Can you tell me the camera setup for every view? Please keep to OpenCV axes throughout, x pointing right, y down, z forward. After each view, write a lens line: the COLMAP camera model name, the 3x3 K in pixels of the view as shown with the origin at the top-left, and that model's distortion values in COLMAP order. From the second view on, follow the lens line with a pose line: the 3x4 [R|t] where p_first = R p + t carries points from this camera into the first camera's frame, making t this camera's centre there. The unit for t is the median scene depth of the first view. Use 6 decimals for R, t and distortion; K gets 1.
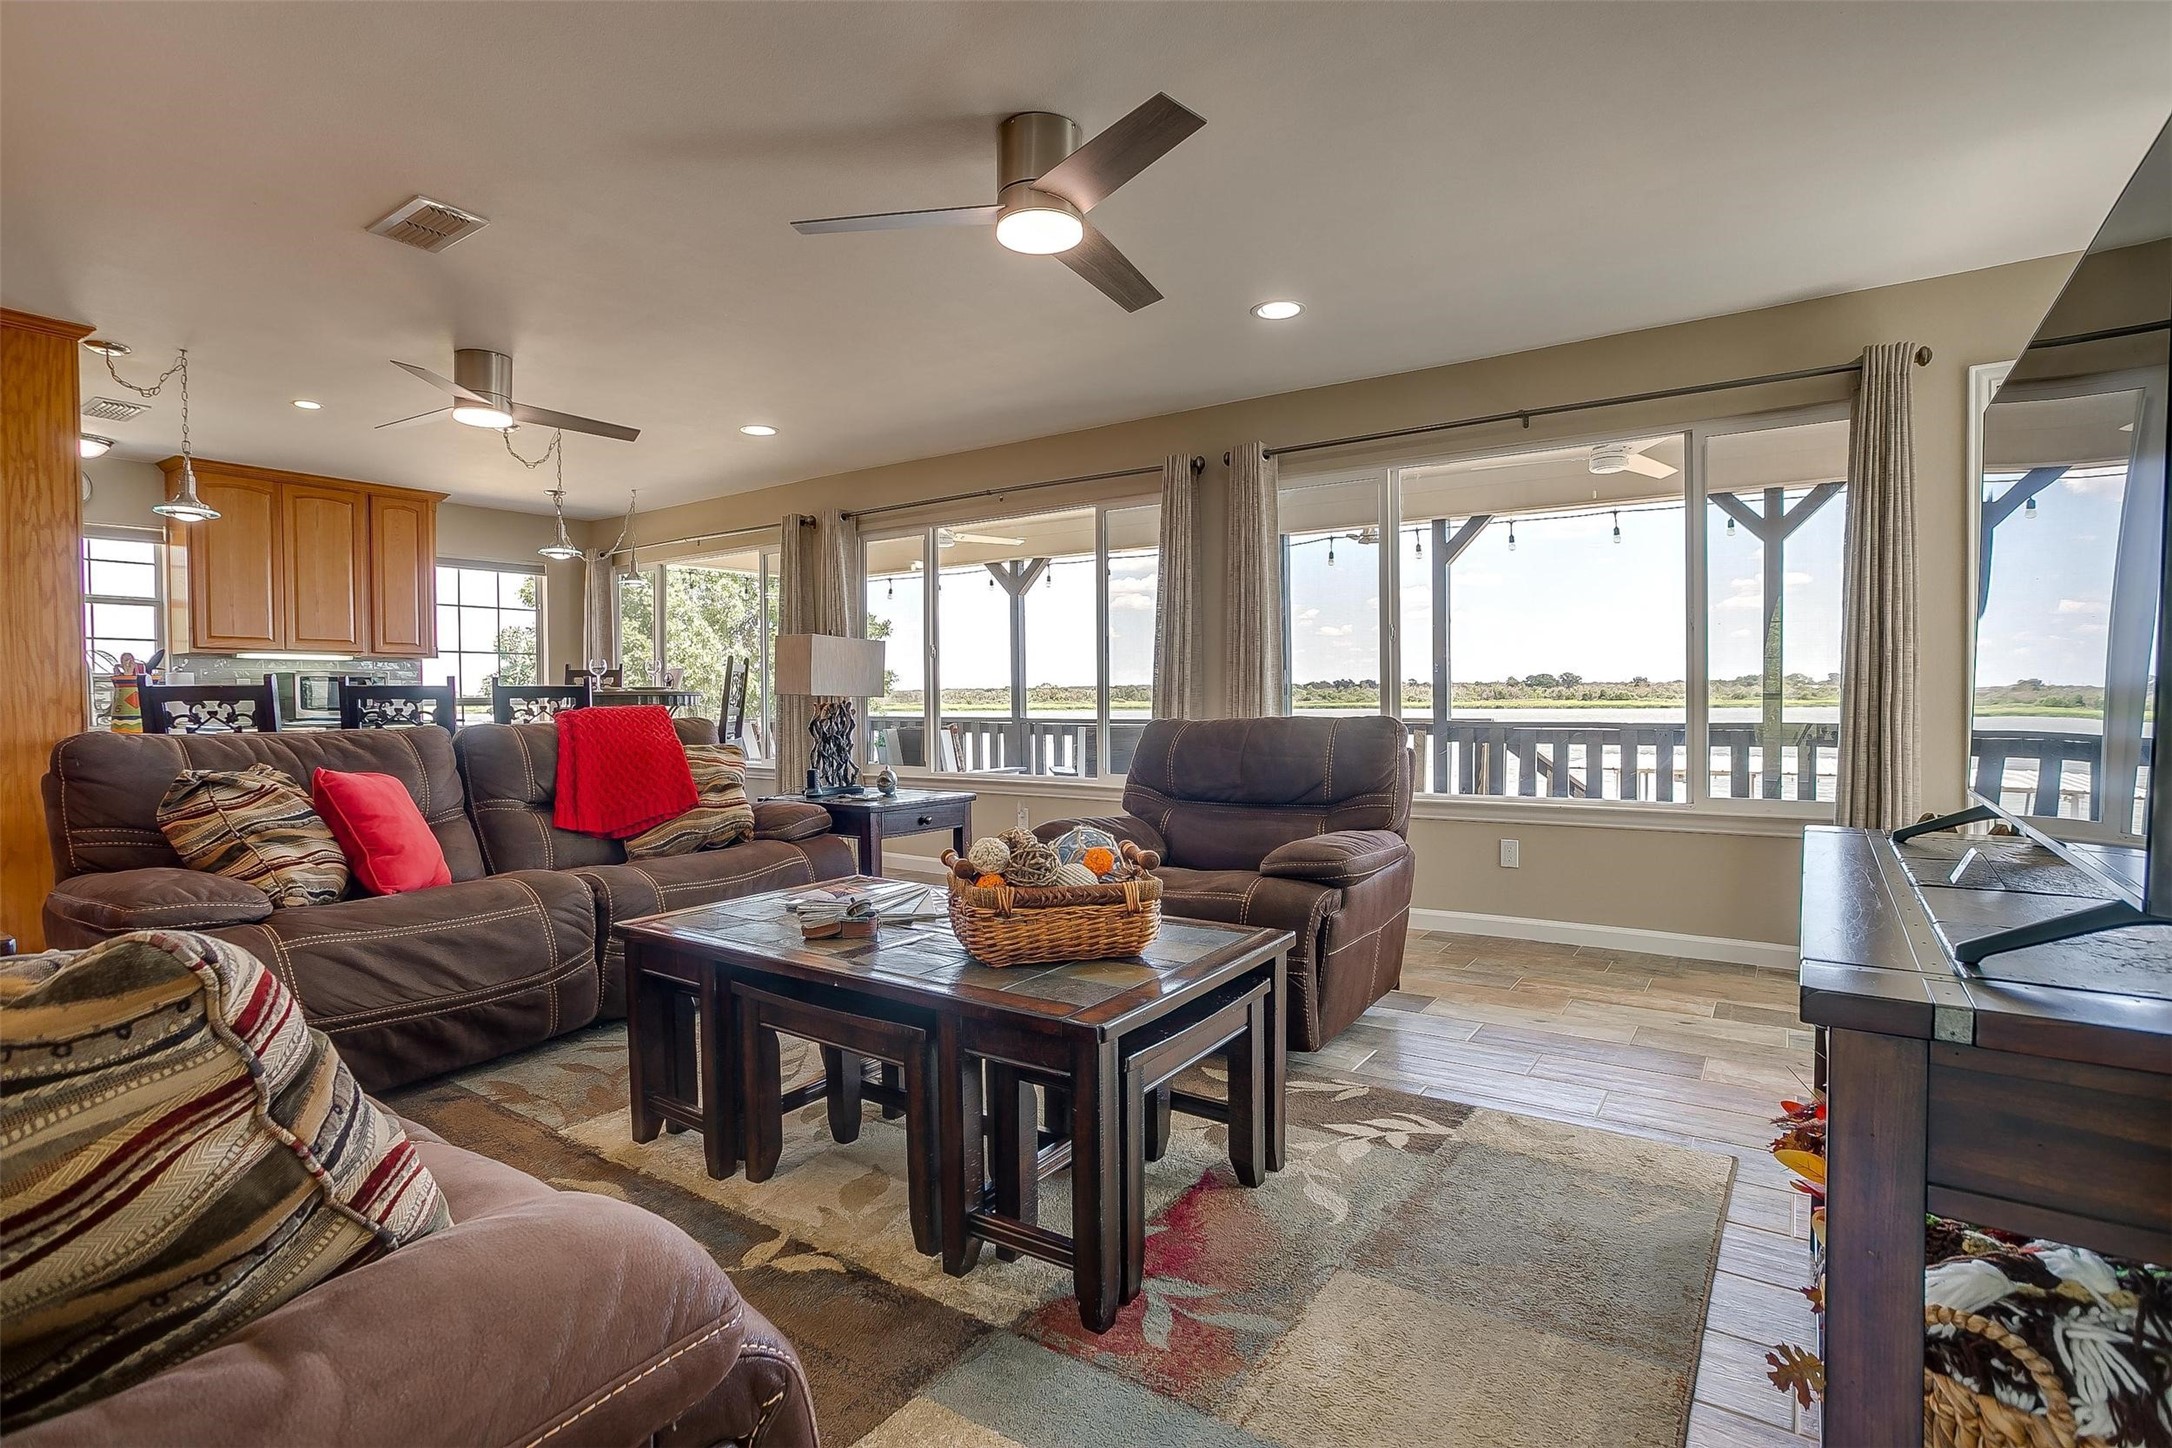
lens RADIAL K [[1067.0, 0, 1102.2], [0, 1067.0, 719.5], [0, 0, 1]] dist [-0.036207, -0.000010]
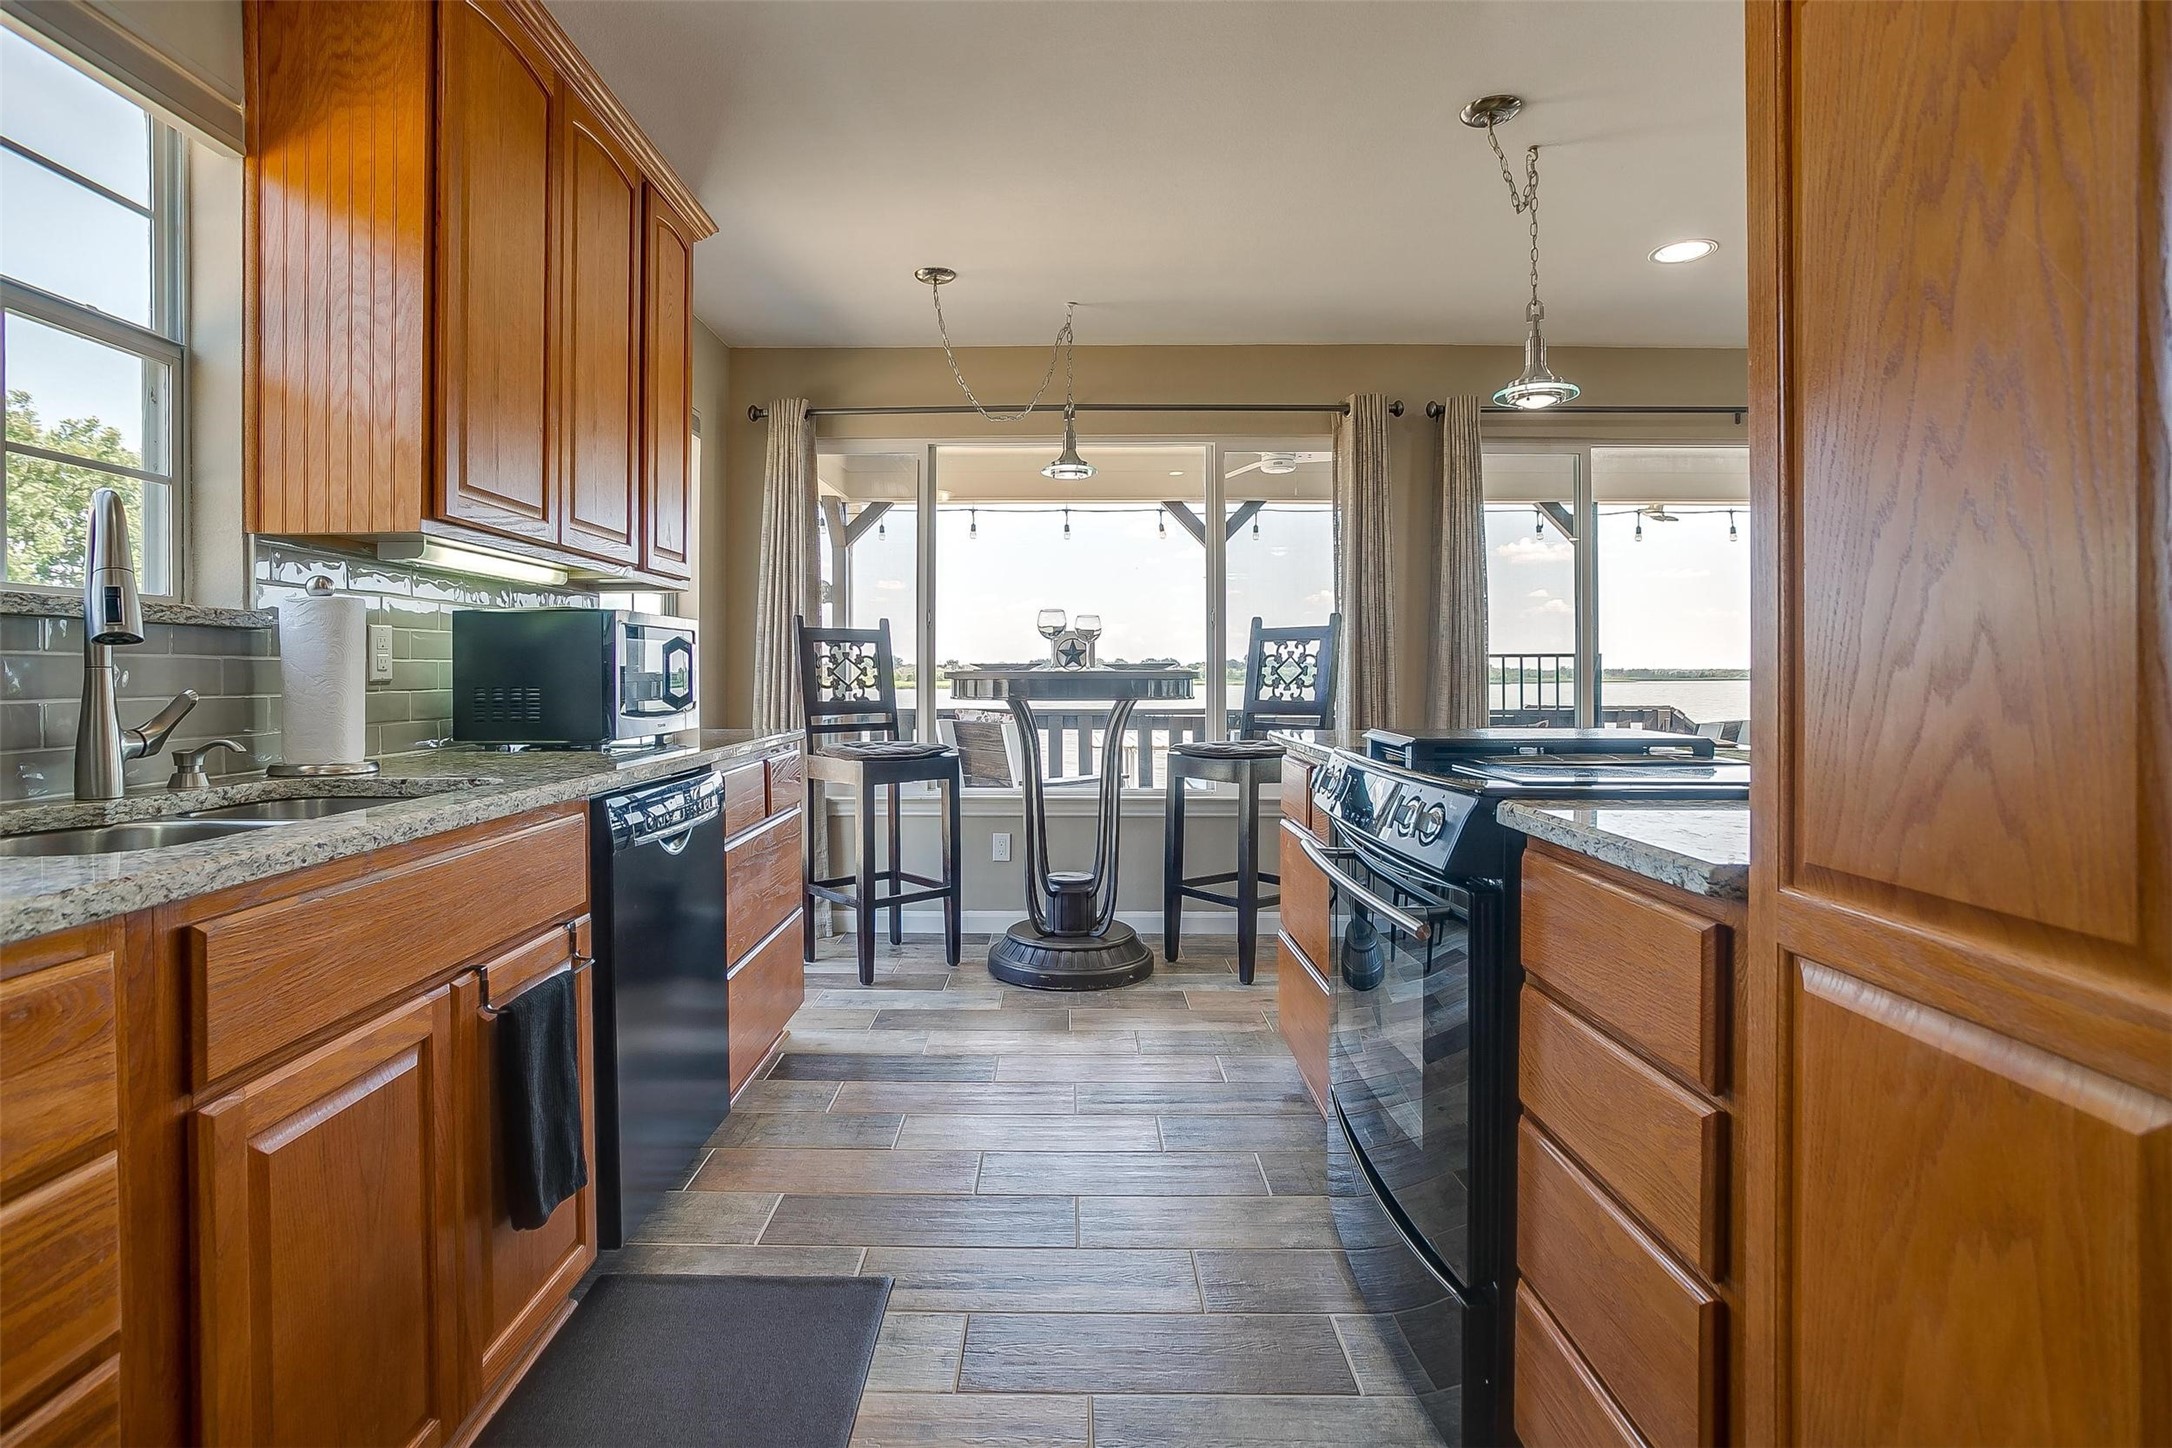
lens RADIAL K [[1067.0, 0, 1064.7], [0, 1067.0, 683.5], [0, 0, 1]] dist [-0.036207, -0.000010]
pose [[0.815686, -0.001858, 0.578491, -0.614774], [0.012729, 0.999810, -0.014737, -0.006935], [-0.578354, 0.019385, 0.815555, 0.433344]]
